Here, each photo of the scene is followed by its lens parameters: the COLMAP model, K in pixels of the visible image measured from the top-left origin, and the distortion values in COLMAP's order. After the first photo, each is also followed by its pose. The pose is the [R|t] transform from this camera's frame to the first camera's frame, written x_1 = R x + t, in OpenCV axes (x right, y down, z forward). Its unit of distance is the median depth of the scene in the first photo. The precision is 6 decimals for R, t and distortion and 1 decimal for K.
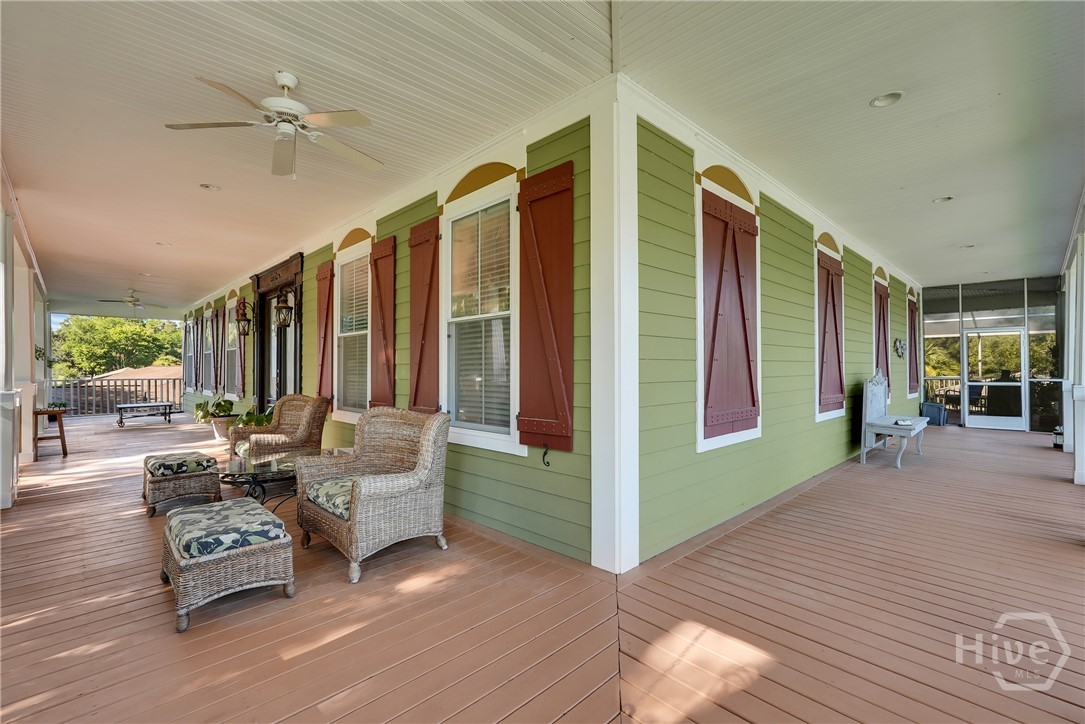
lens RADIAL K [[487.3, 0, 539.3], [0, 487.3, 361.8], [0, 0, 1]] dist [0.005567, 0.005444]
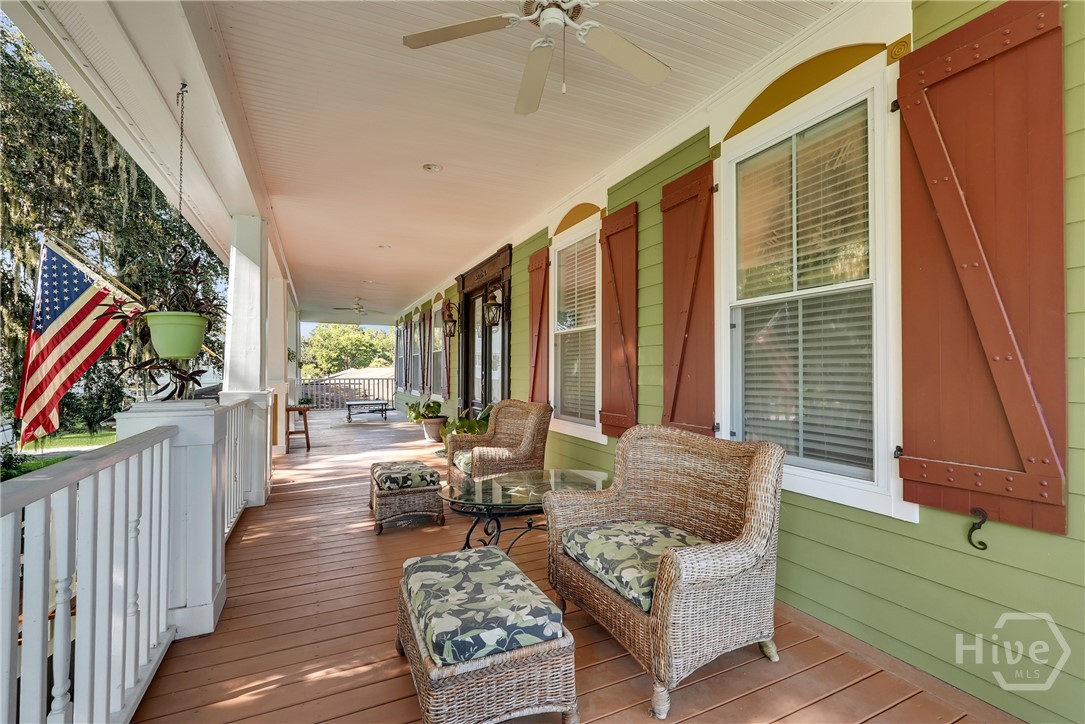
lens RADIAL K [[487.3, 0, 548.9], [0, 487.3, 361.2], [0, 0, 1]] dist [0.005567, 0.005444]
pose [[0.950646, -0.000847, -0.310276, -0.215082], [-0.000777, 0.999987, -0.005109, 0.002217], [0.310276, 0.005098, 0.950633, 0.243693]]
